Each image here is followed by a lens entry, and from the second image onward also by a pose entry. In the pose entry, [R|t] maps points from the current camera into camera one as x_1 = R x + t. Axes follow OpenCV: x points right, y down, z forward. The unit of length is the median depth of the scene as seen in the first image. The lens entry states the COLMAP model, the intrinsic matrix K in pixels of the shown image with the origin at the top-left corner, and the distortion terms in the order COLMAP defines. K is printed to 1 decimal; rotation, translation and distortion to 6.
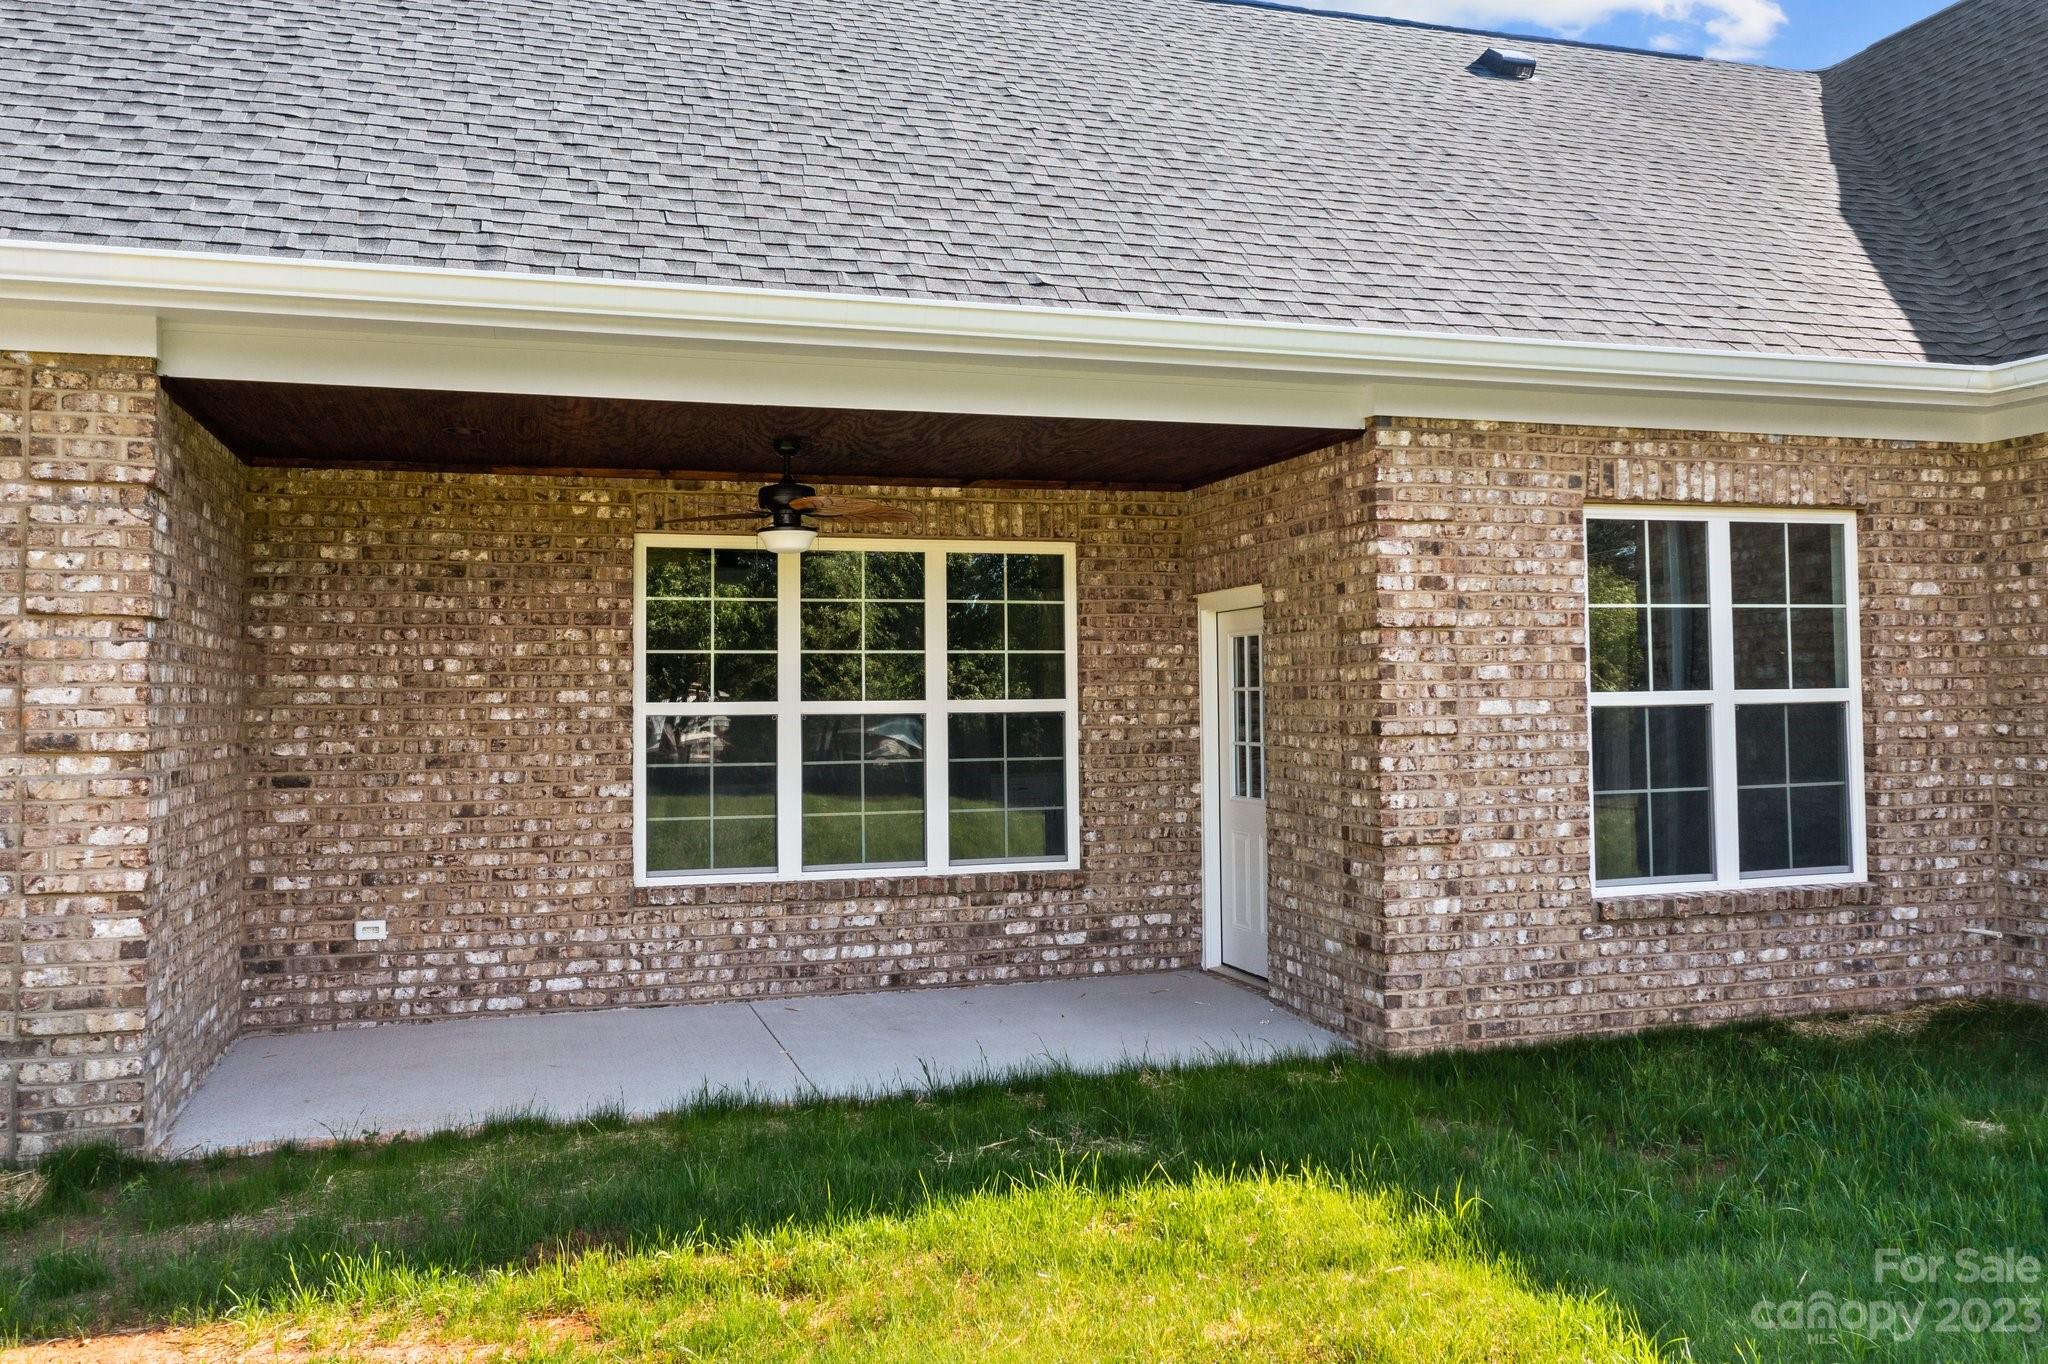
lens RADIAL K [[1630.6, 0, 1029.1], [0, 1630.6, 620.9], [0, 0, 1]] dist [-0.013891, 0.004617]
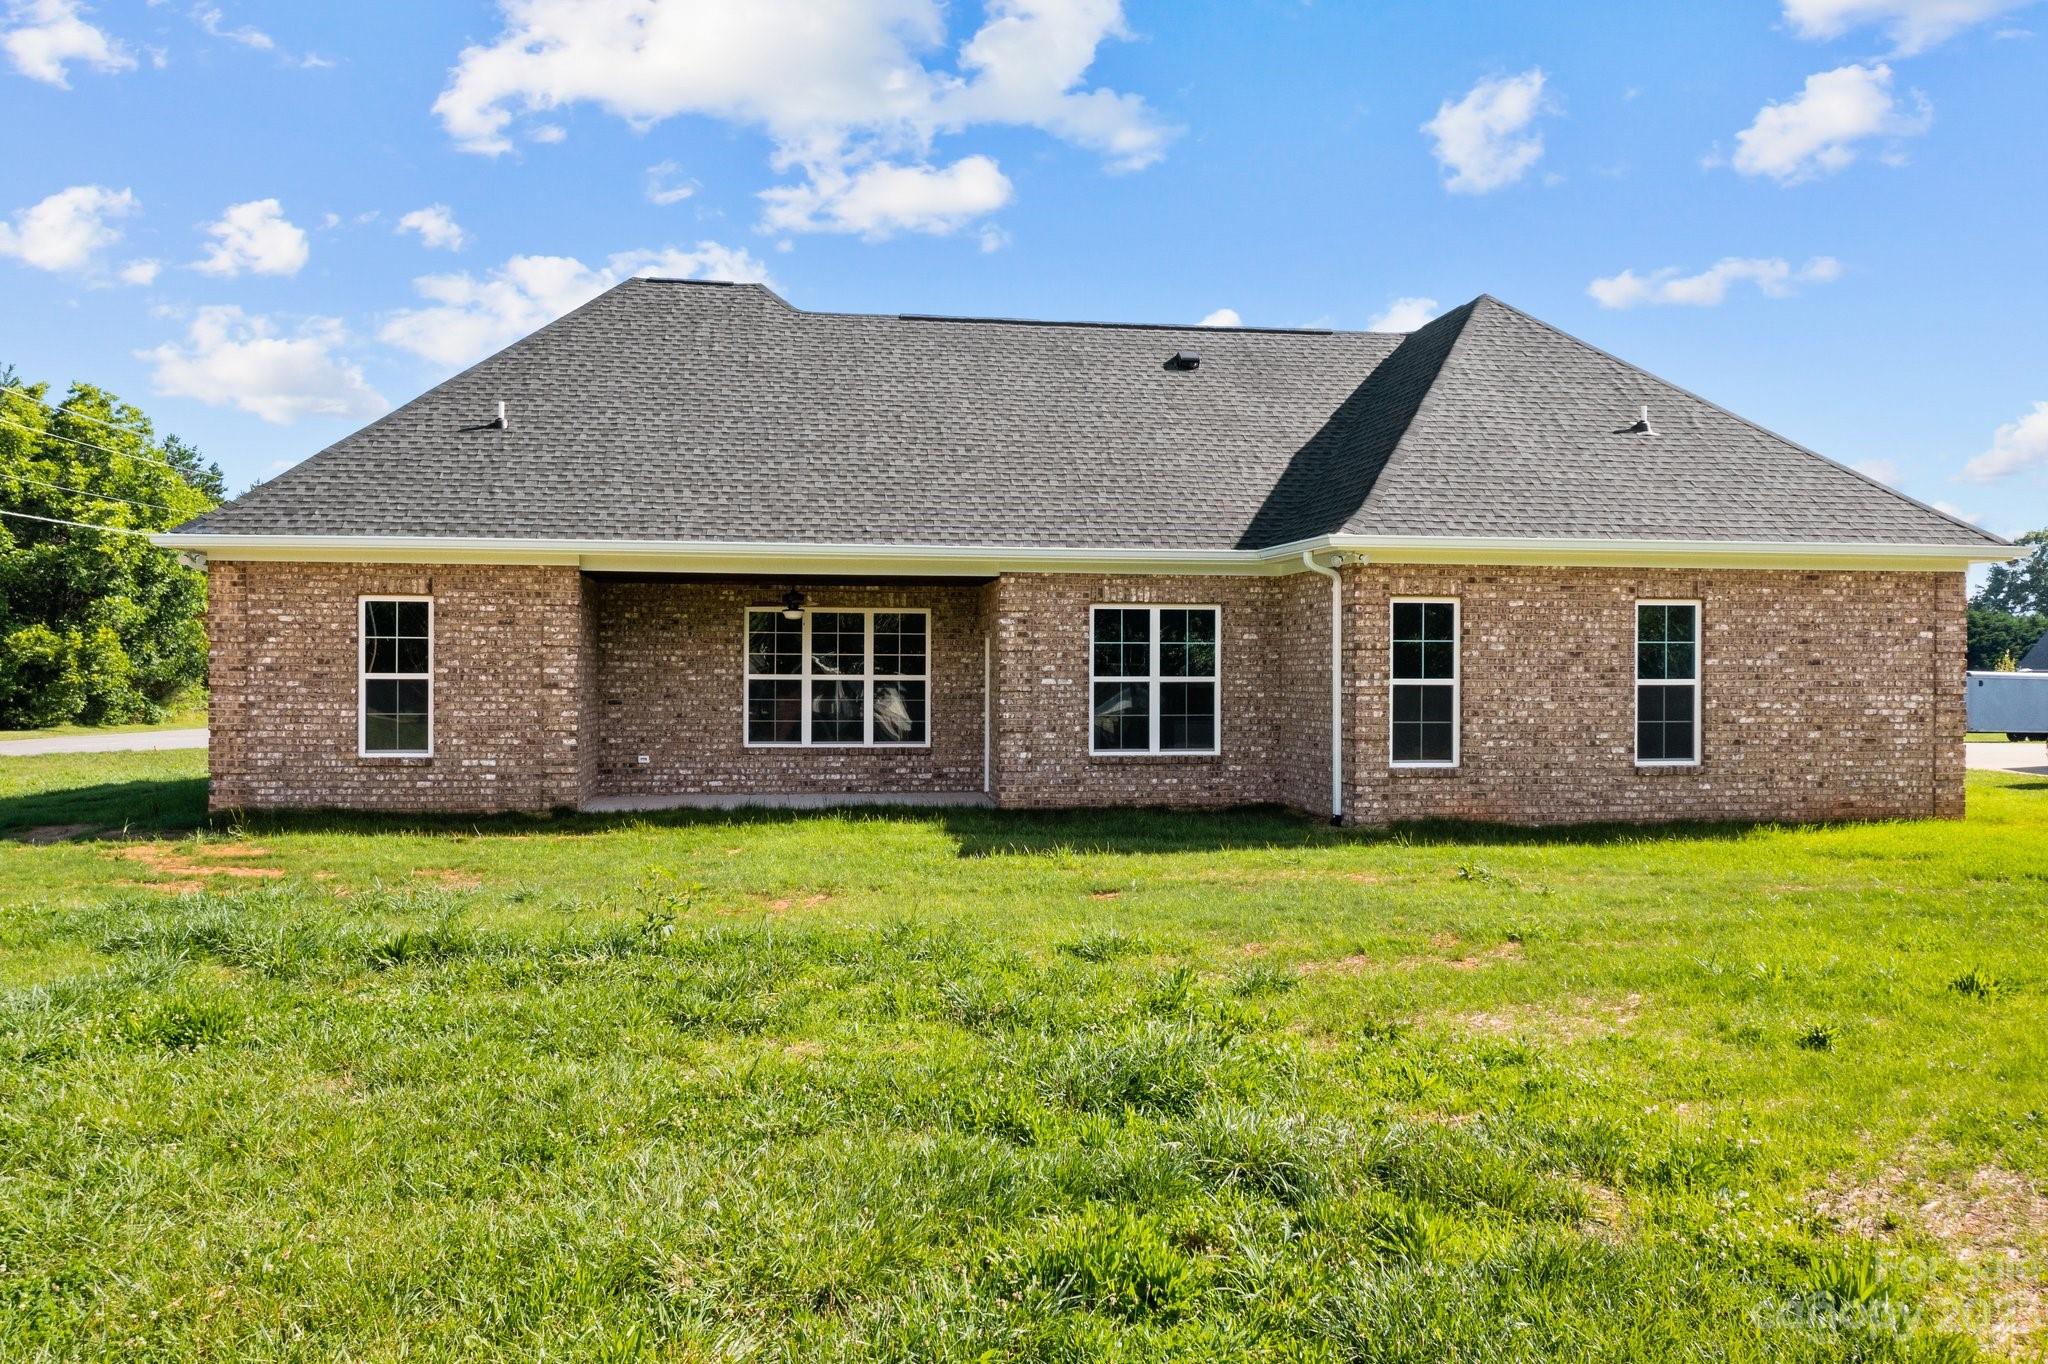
lens RADIAL K [[1616.3, 0, 1028.6], [0, 1616.3, 655.1], [0, 0, 1]] dist [-0.007861, -0.001288]
pose [[0.988556, 0.014309, -0.150172, 0.600822], [-0.008178, 0.999111, 0.041367, -0.091178], [0.150631, -0.039666, 0.987794, -1.480730]]
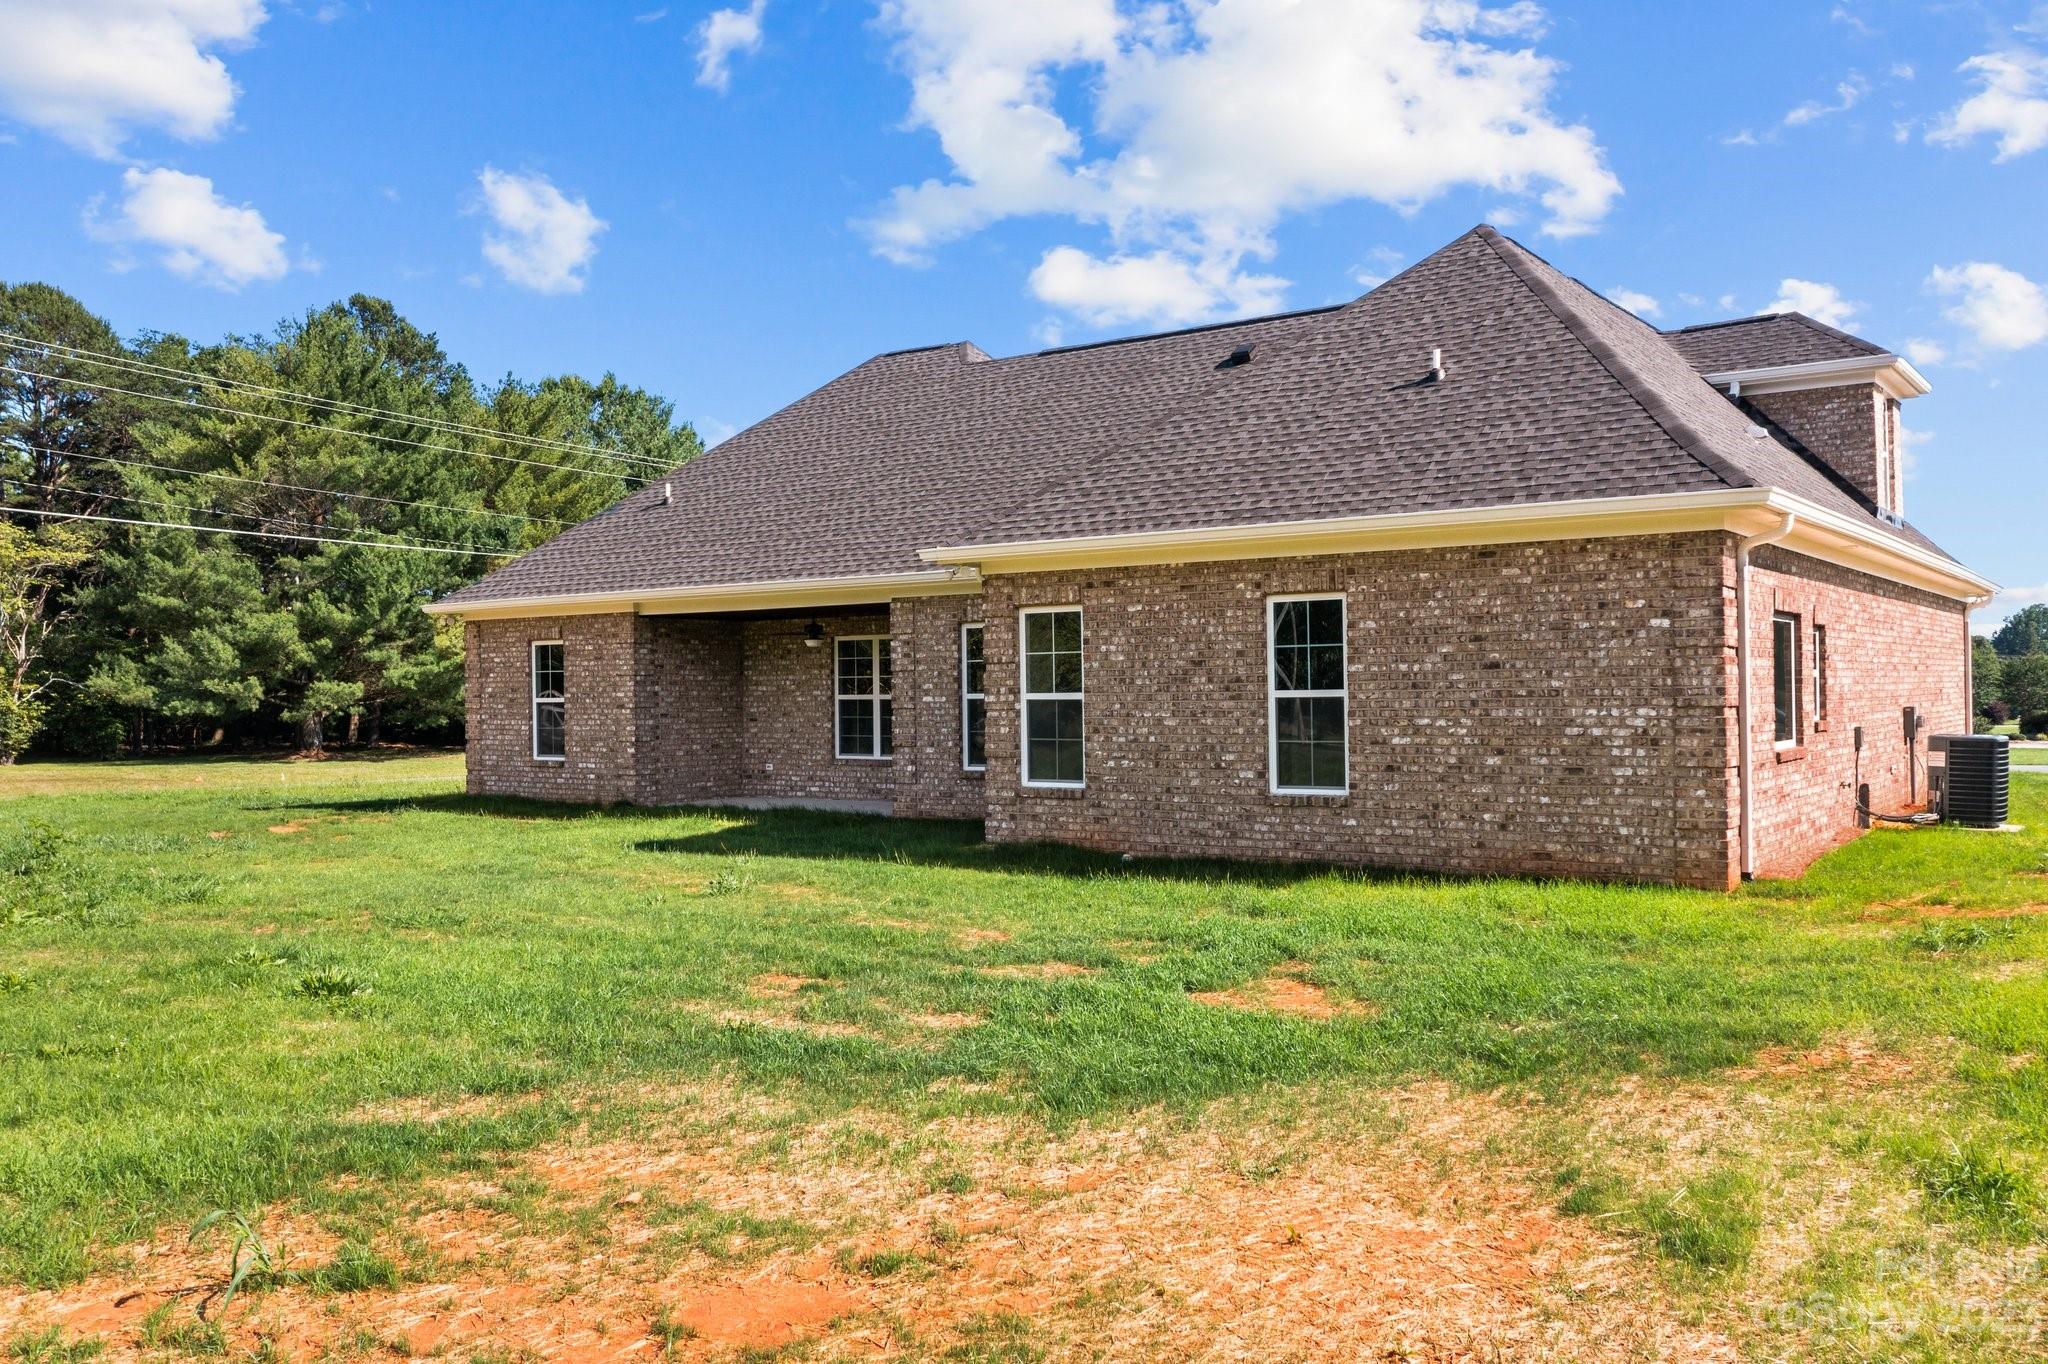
lens RADIAL K [[1665.4, 0, 1024.0], [0, 1665.4, 682.0], [0, 0, 1]] dist [-0.003546, -0.000648]
pose [[0.603419, -0.000055, -0.797424, 2.469726], [0.042218, 0.998600, 0.031878, -0.056348], [0.796306, -0.052901, 0.602576, -0.544934]]
